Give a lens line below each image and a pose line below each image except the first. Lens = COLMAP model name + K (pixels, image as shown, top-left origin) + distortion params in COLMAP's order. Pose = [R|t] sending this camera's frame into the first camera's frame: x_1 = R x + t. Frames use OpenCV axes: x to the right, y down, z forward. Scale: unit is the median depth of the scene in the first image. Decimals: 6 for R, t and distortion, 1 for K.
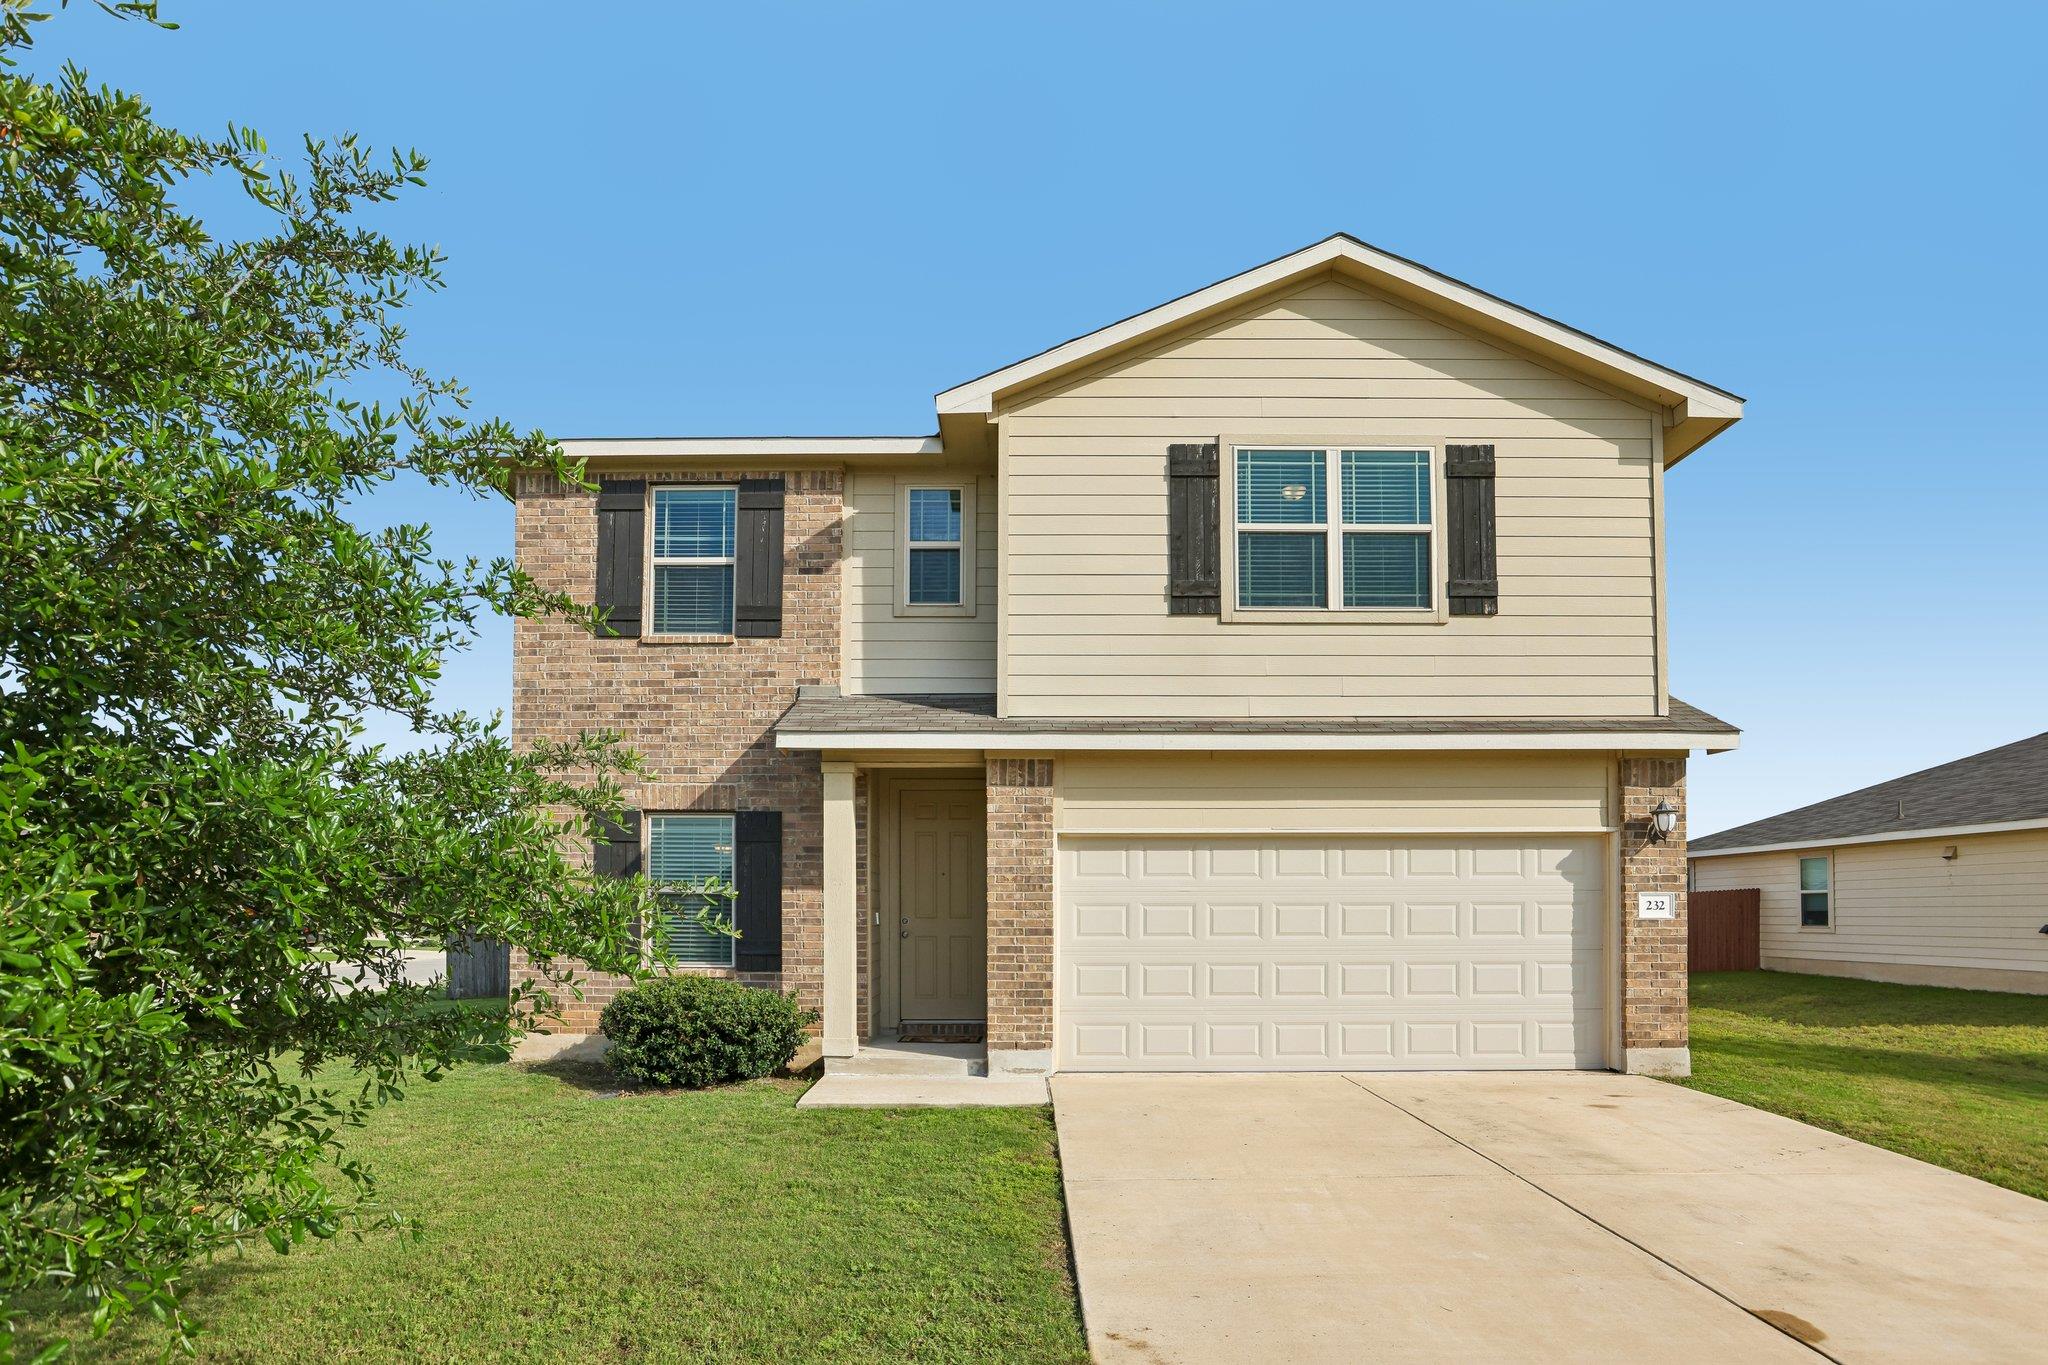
lens RADIAL K [[1098.9, 0, 1033.7], [0, 1098.9, 877.7], [0, 0, 1]] dist [-0.020400, -0.000659]
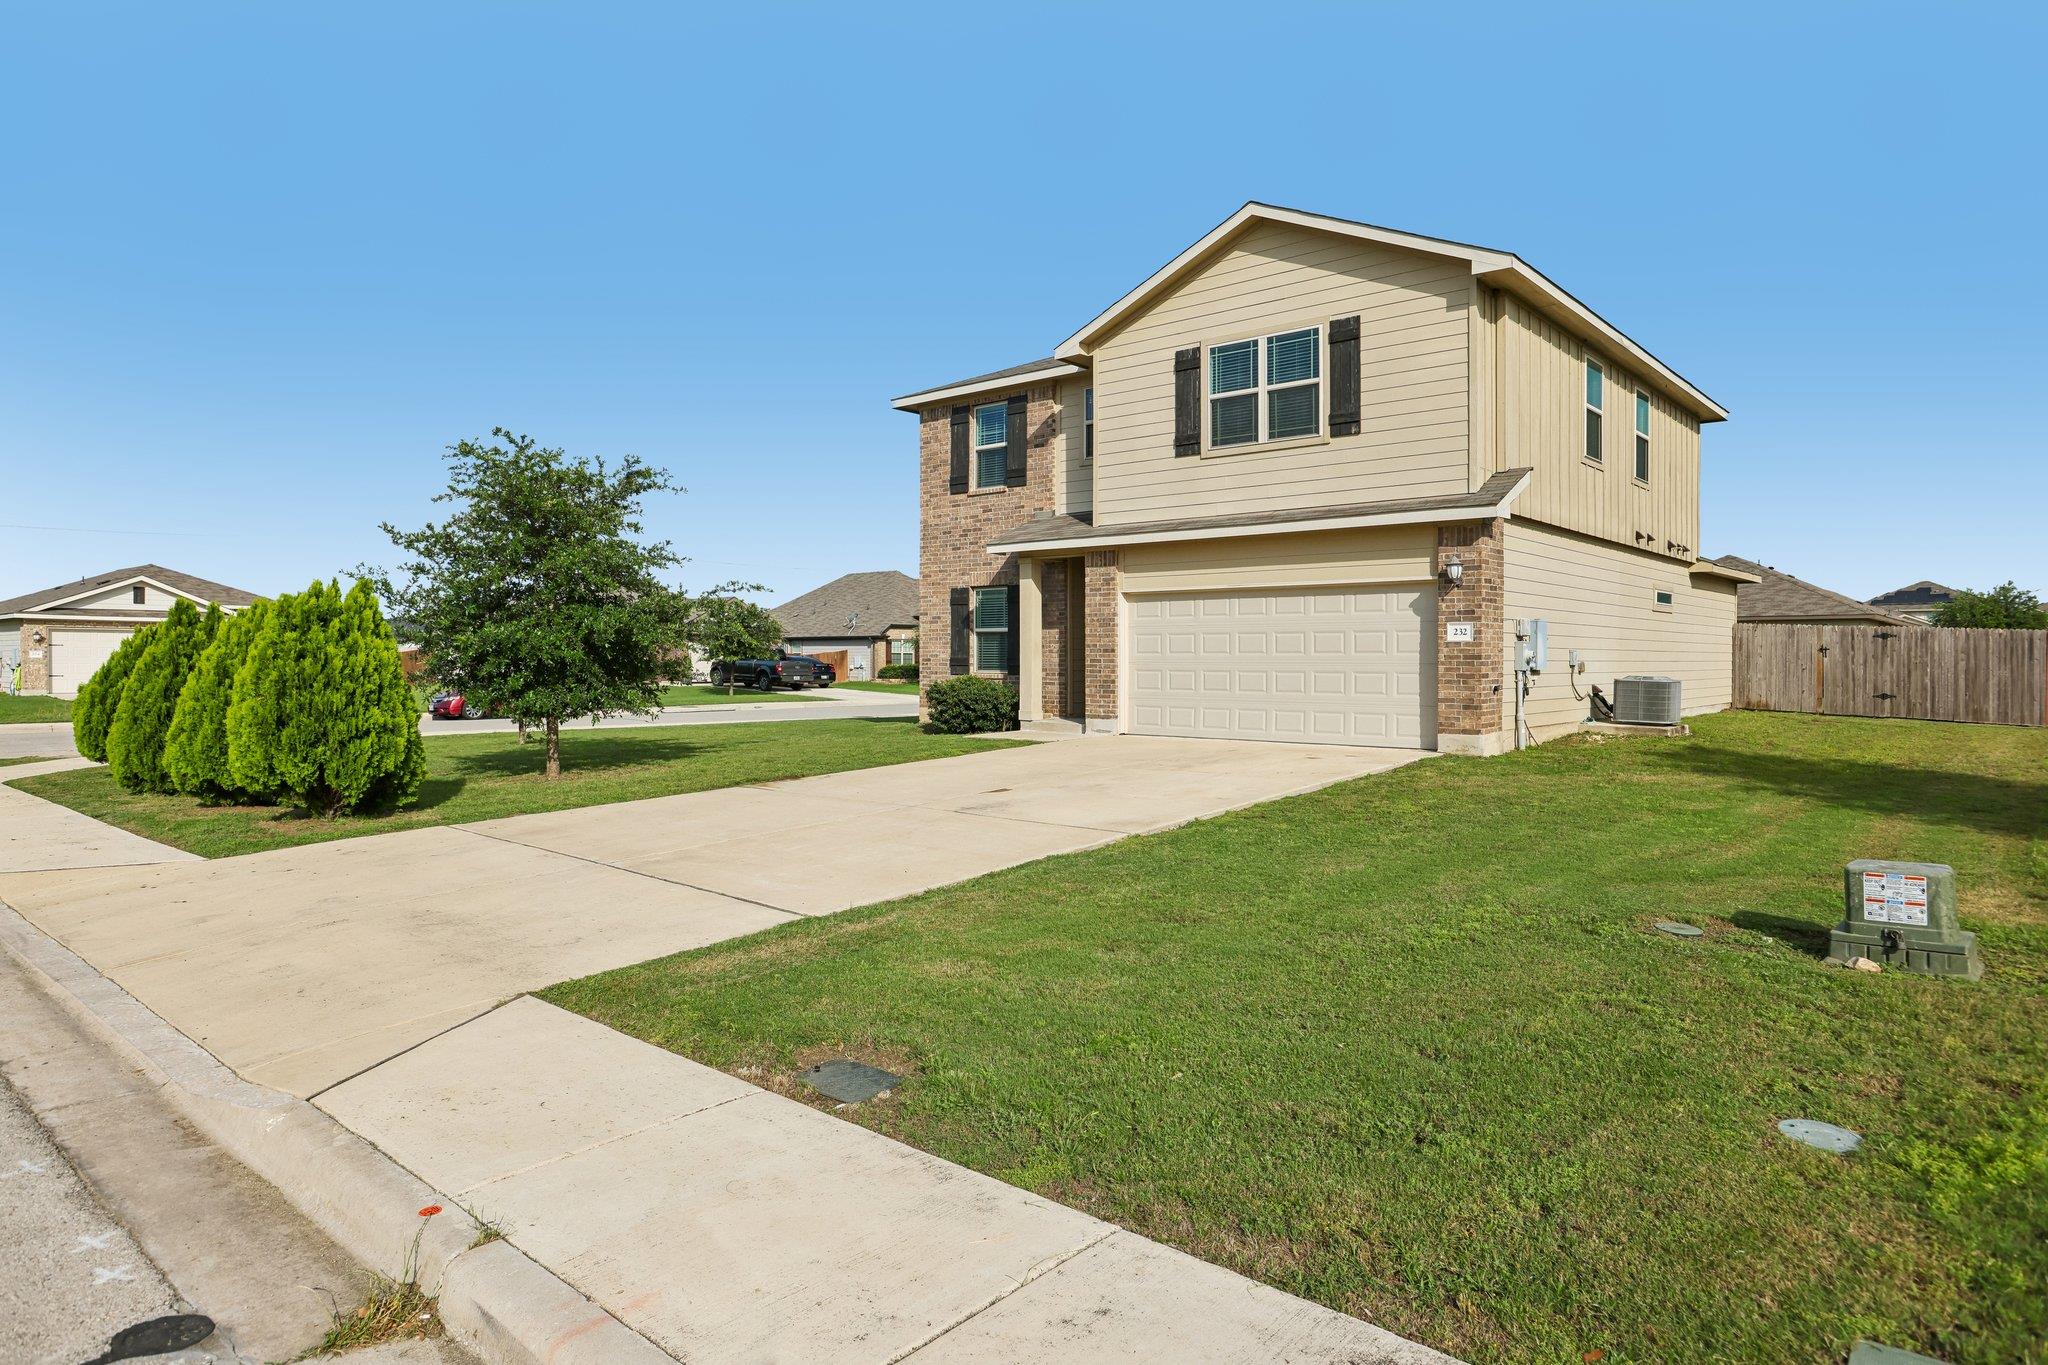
lens RADIAL K [[1213.2, 0, 1022.4], [0, 1213.2, 671.3], [0, 0, 1]] dist [-0.000579, 0.000164]
pose [[0.751424, 0.011649, -0.659717, 1.149887], [0.003075, 0.999771, 0.021156, 0.040823], [0.659812, -0.017926, 0.751217, -0.513250]]
